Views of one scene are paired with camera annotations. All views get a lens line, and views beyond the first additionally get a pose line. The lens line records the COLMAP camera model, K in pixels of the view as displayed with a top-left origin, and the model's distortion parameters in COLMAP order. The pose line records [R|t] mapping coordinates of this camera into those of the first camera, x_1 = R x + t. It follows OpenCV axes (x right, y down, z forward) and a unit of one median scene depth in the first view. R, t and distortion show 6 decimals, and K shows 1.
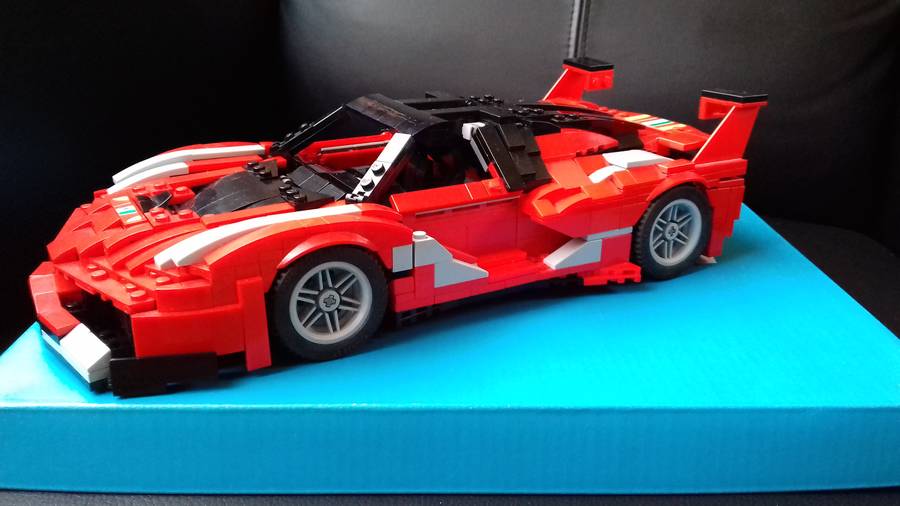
lens RADIAL K [[855.0, 0, 450.0], [0, 855.0, 253.0], [0, 0, 1]] dist [0.096559, -0.275892]
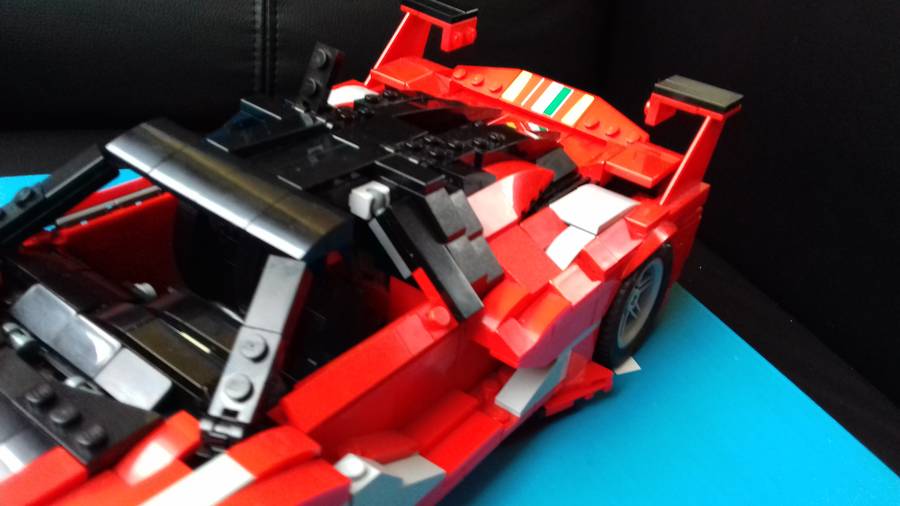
lens RADIAL K [[855.0, 0, 450.0], [0, 855.0, 253.0], [0, 0, 1]] dist [0.096559, -0.275892]
pose [[0.916680, -0.119605, 0.381304, -0.151524], [0.035972, 0.974983, 0.219348, -0.241140], [-0.398000, -0.187356, 0.898050, 0.477638]]
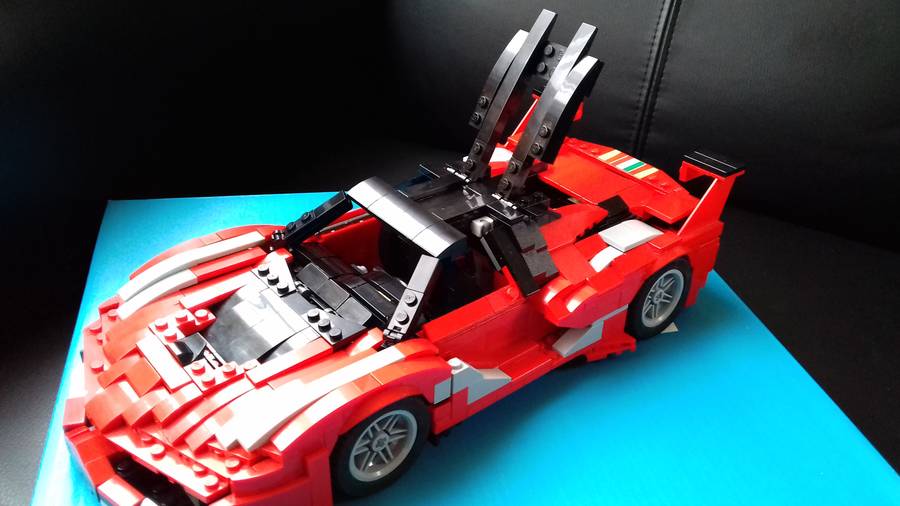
lens RADIAL K [[855.0, 0, 450.0], [0, 855.0, 253.0], [0, 0, 1]] dist [0.096559, -0.275892]
pose [[0.986263, -0.066972, 0.150995, -0.174282], [0.034727, 0.977758, 0.206843, -0.338376], [-0.161489, -0.198758, 0.966652, 0.009828]]
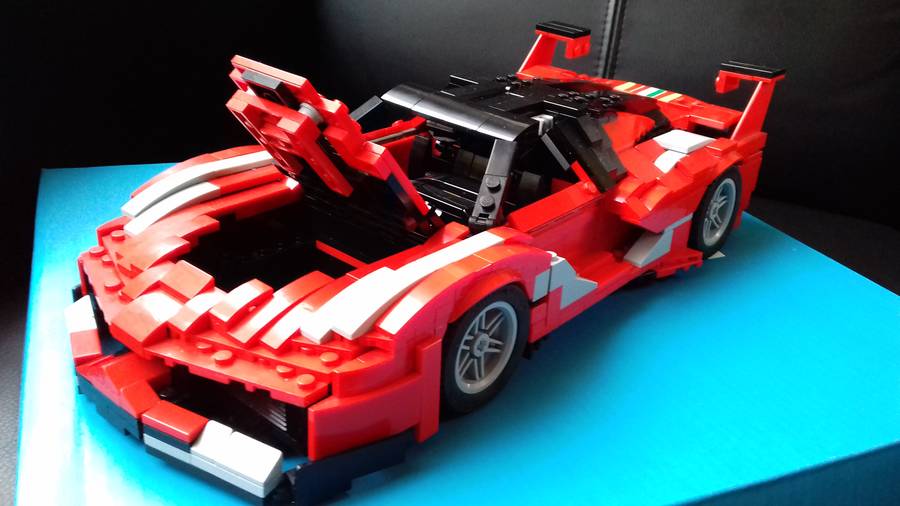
lens RADIAL K [[855.0, 0, 450.0], [0, 855.0, 253.0], [0, 0, 1]] dist [0.096559, -0.275892]
pose [[0.943337, -0.106144, 0.314404, -0.380382], [0.074888, 0.991116, 0.109911, -0.119228], [-0.323277, -0.080138, 0.942905, 0.166666]]
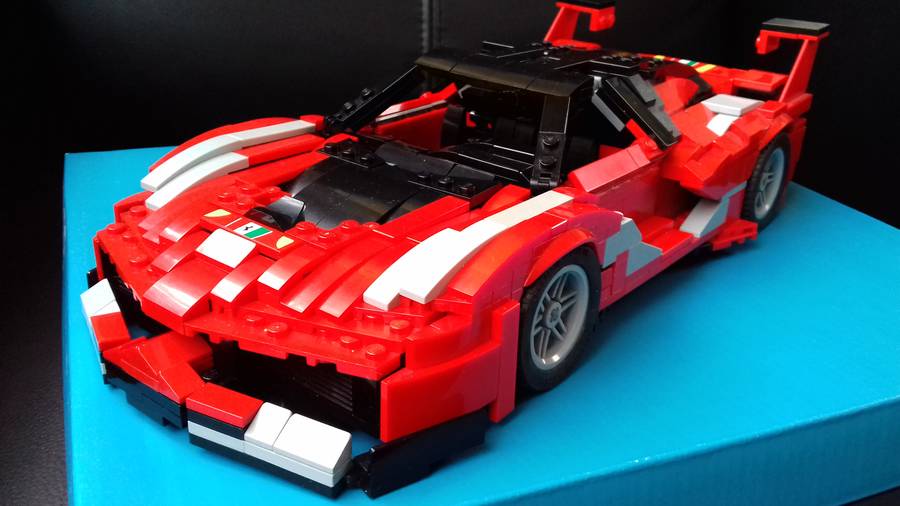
lens RADIAL K [[855.0, 0, 450.0], [0, 855.0, 253.0], [0, 0, 1]] dist [0.096559, -0.275892]
pose [[0.928142, -0.128096, 0.349490, -0.433871], [0.104678, 0.990852, 0.085174, -0.068128], [-0.357203, -0.042470, 0.933061, 0.261385]]
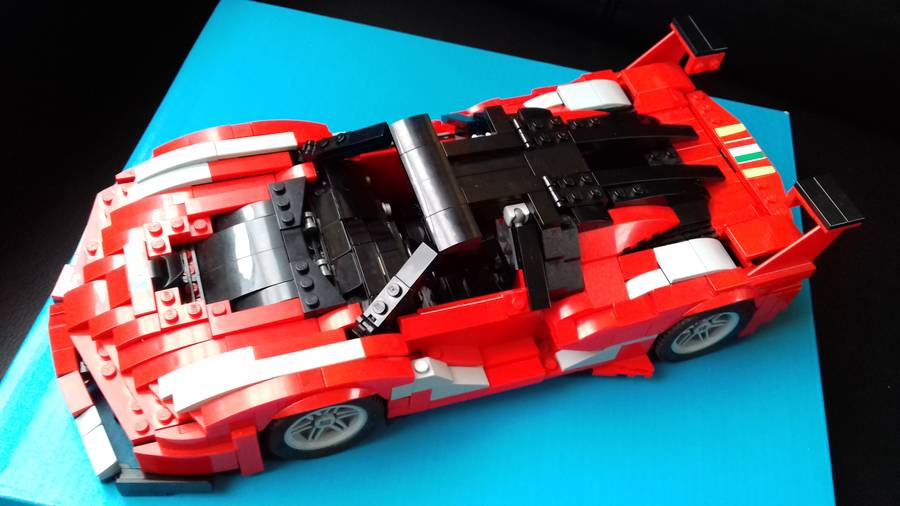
lens RADIAL K [[855.0, 0, 450.0], [0, 855.0, 253.0], [0, 0, 1]] dist [0.096559, -0.275892]
pose [[0.976951, 0.209837, -0.039168, 0.004071], [-0.157635, 0.832924, 0.530460, -0.601027], [0.143934, -0.512060, 0.846804, 0.213106]]
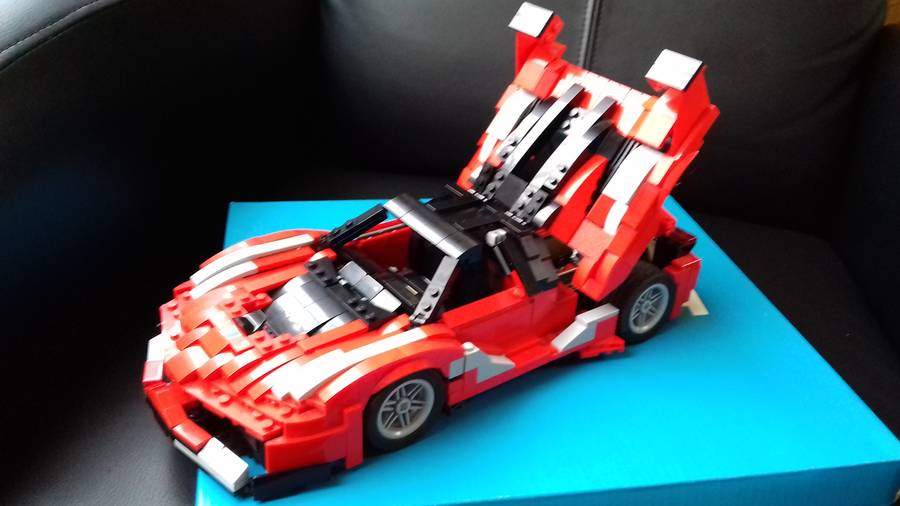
lens RADIAL K [[855.0, 0, 450.0], [0, 855.0, 253.0], [0, 0, 1]] dist [0.096559, -0.275892]
pose [[0.991632, -0.014618, 0.128269, -0.202593], [-0.005991, 0.987288, 0.158829, -0.327164], [-0.128960, -0.158269, 0.978938, -0.198000]]
